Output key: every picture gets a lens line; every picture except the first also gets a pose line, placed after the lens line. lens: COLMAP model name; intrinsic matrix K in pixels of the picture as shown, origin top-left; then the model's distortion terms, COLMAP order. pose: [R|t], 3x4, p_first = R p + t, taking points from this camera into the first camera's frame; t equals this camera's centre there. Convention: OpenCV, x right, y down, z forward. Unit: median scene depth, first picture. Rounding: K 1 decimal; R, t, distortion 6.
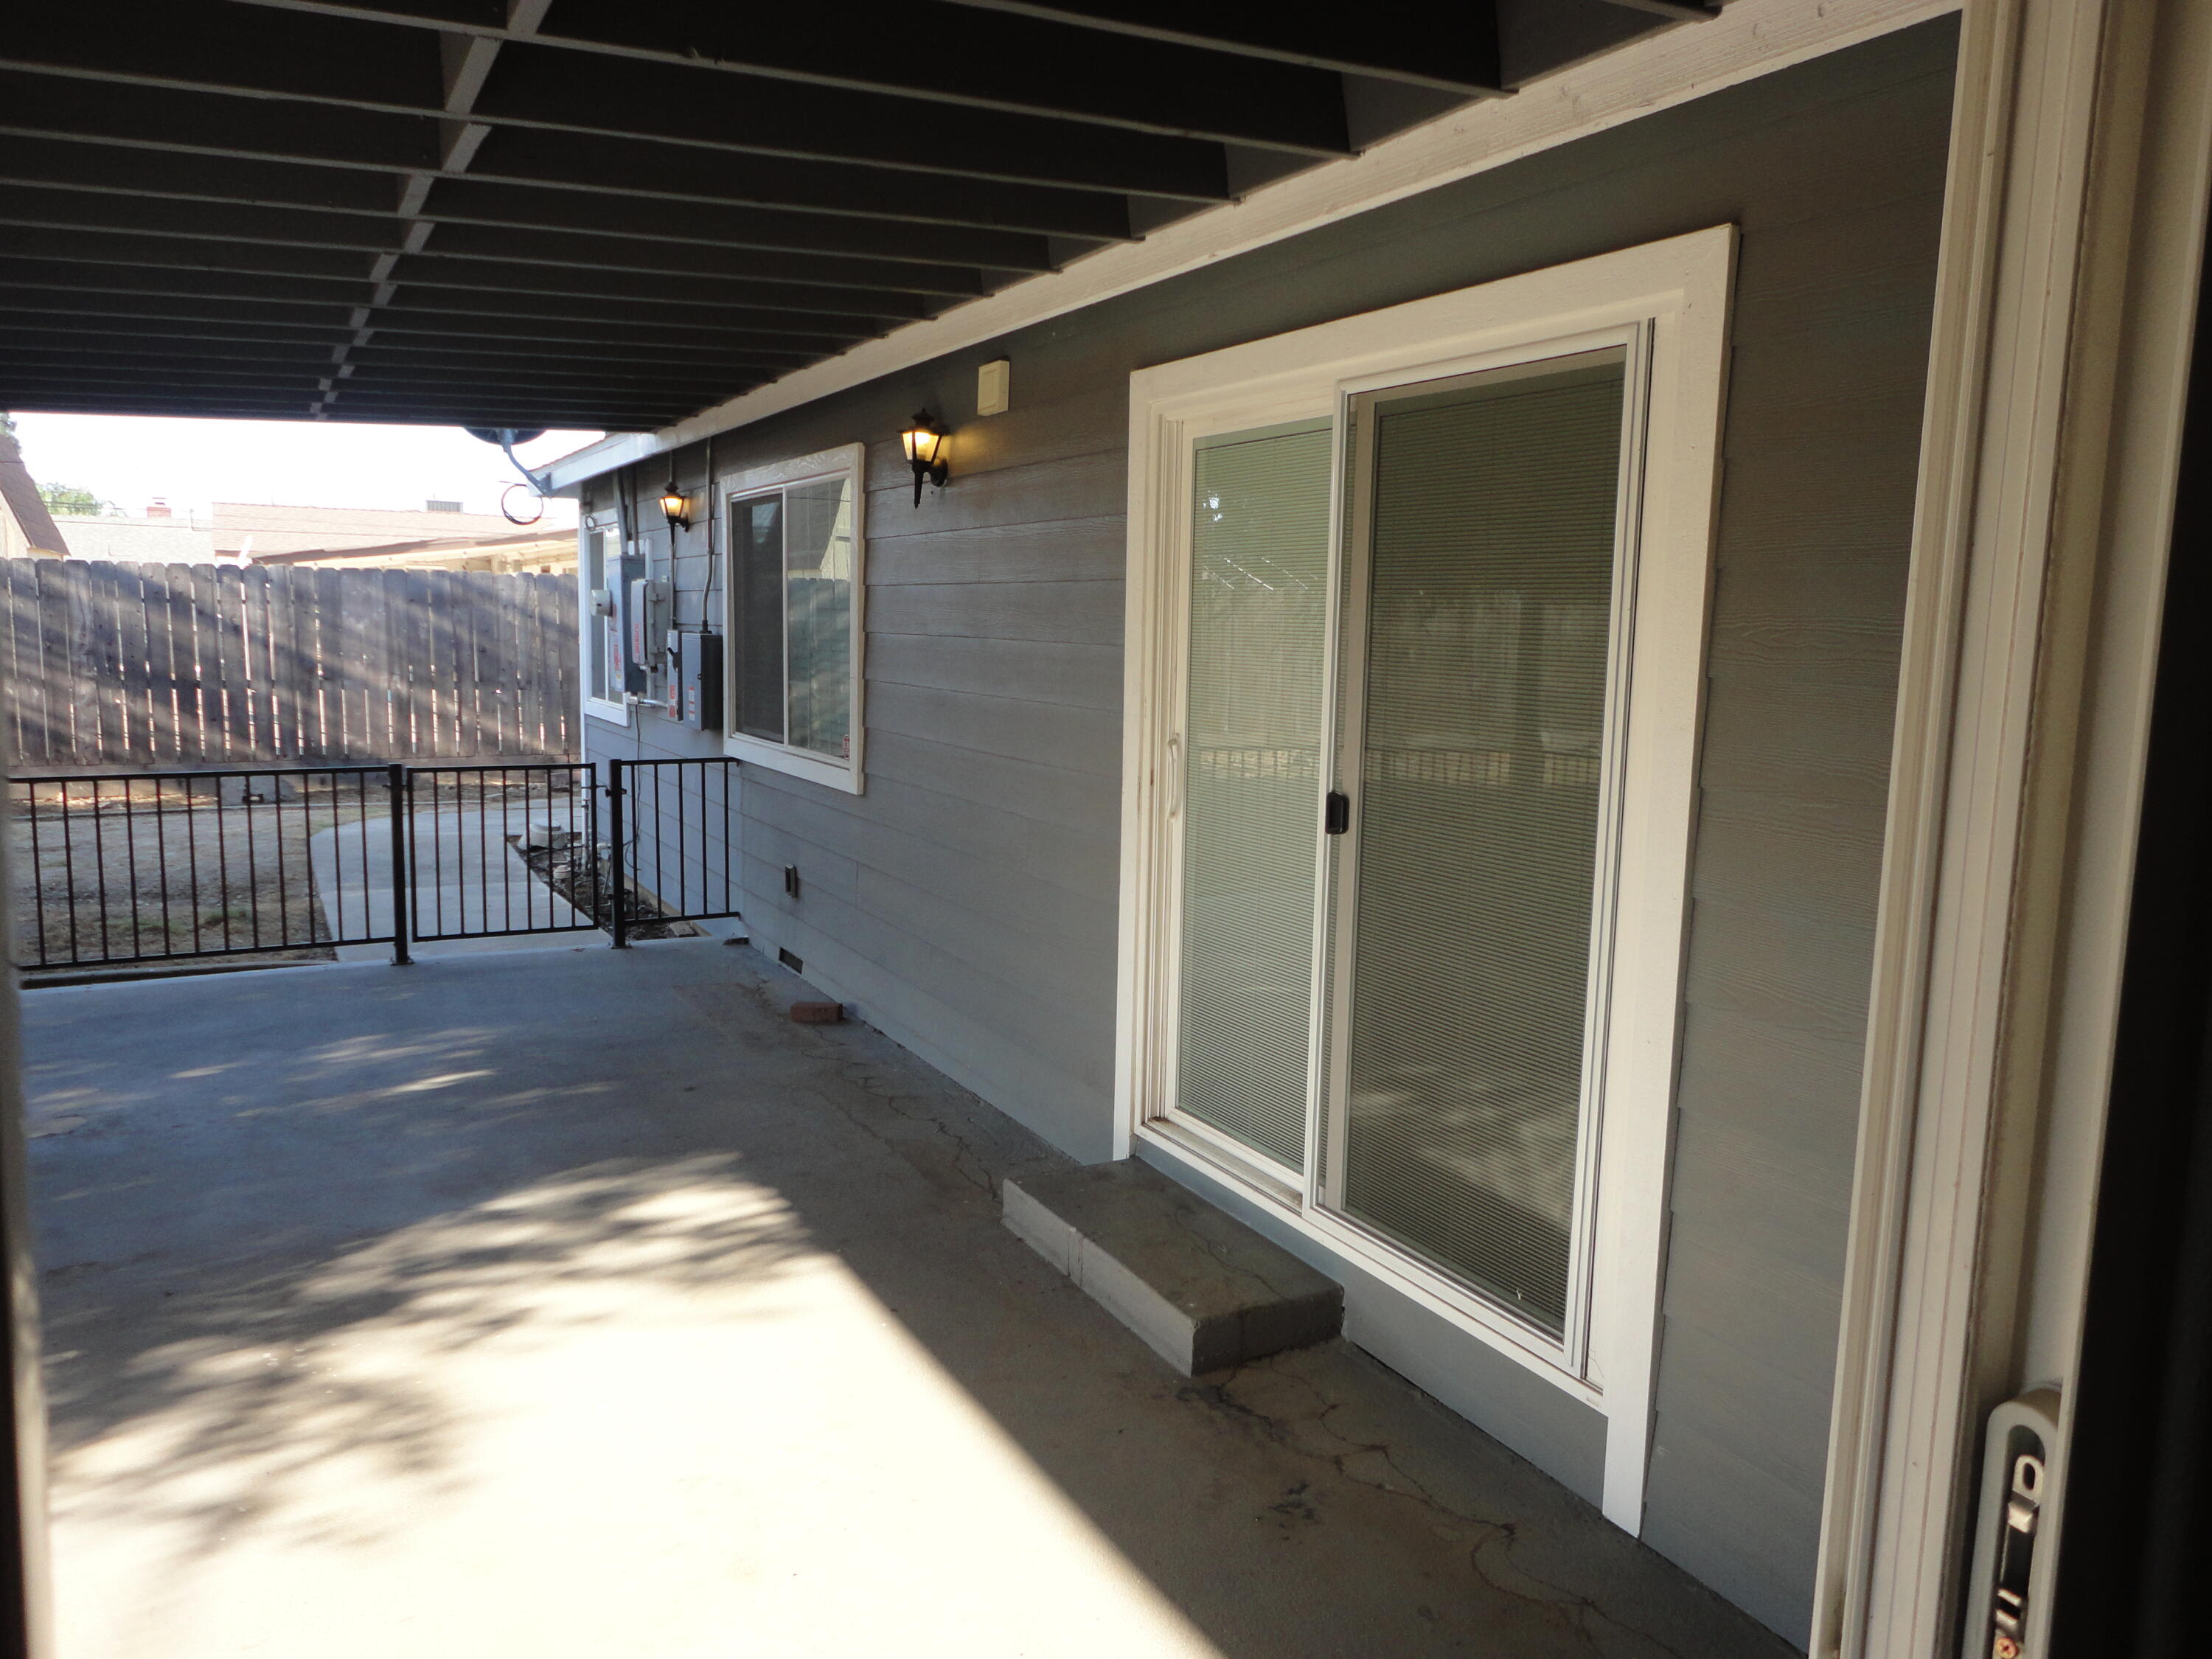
lens RADIAL K [[1693.1, 0, 1106.0], [0, 1693.1, 829.5], [0, 0, 1]] dist [0.078355, 0.002181]
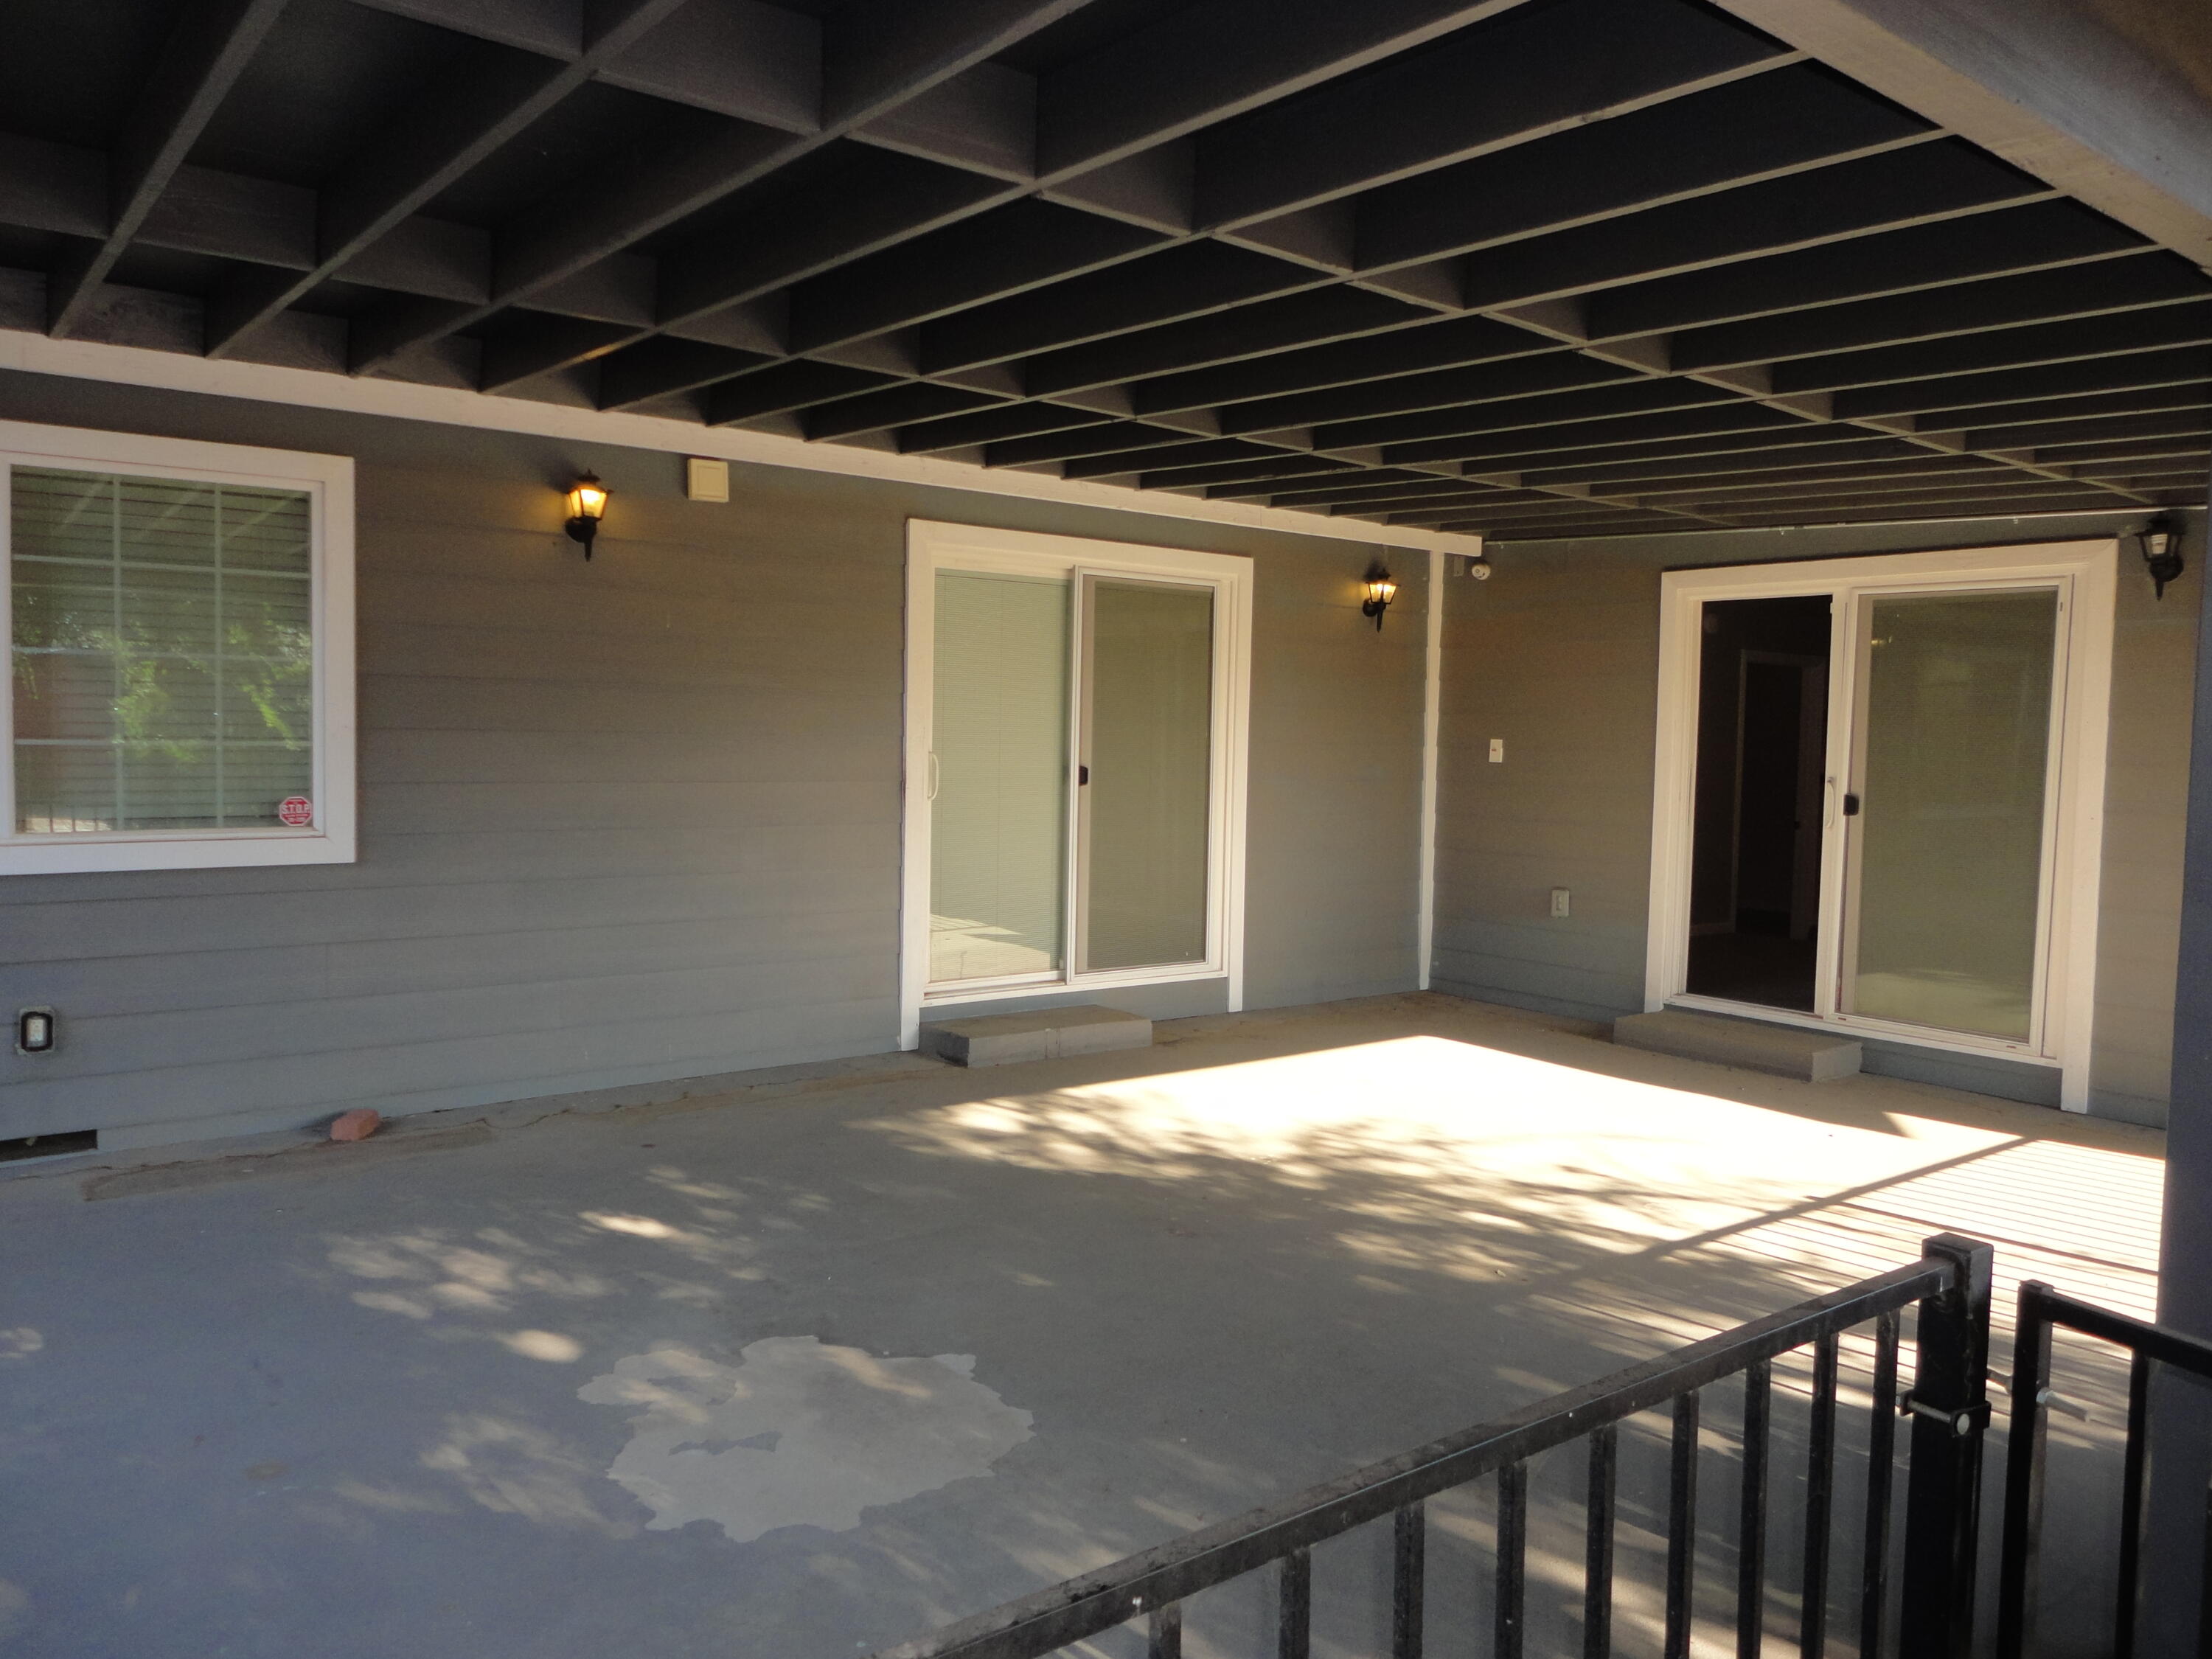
lens RADIAL K [[1603.4, 0, 1105.5], [0, 1603.4, 807.1], [0, 0, 1]] dist [-0.006934, 0.015793]
pose [[-0.243007, -0.035096, 0.969390, -1.205144], [0.122564, 0.990225, 0.066575, -0.067528], [-0.962250, 0.134991, -0.236330, 0.993502]]
